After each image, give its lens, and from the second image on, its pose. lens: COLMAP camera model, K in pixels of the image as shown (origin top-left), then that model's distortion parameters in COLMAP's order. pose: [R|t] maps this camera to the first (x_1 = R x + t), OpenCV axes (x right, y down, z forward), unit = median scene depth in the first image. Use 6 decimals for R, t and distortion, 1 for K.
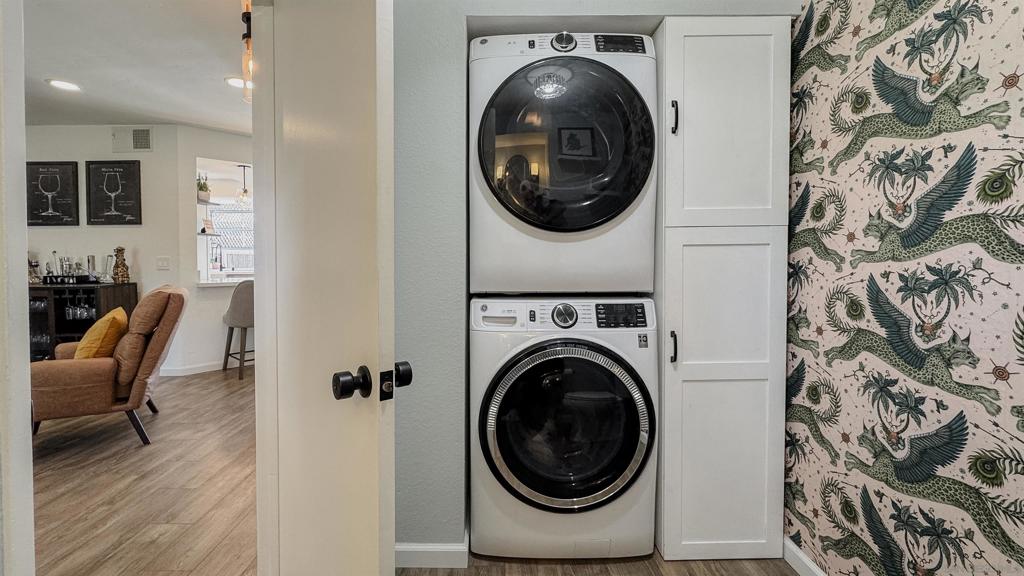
lens RADIAL K [[420.8, 0, 495.0], [0, 420.8, 271.0], [0, 0, 1]] dist [-0.000848, 0.000186]
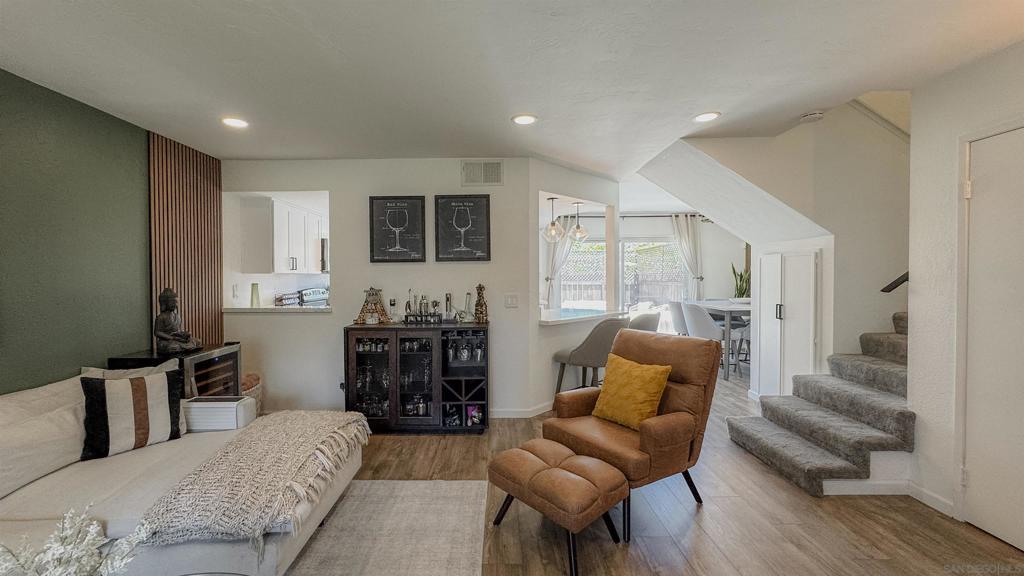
lens RADIAL K [[423.8, 0, 490.7], [0, 423.8, 283.7], [0, 0, 1]] dist [-0.000476, -0.000030]
pose [[0.999981, -0.004238, -0.004445, -0.852260], [0.004179, 0.999905, -0.013152, -0.045772], [0.004500, 0.013133, 0.999904, 0.030509]]
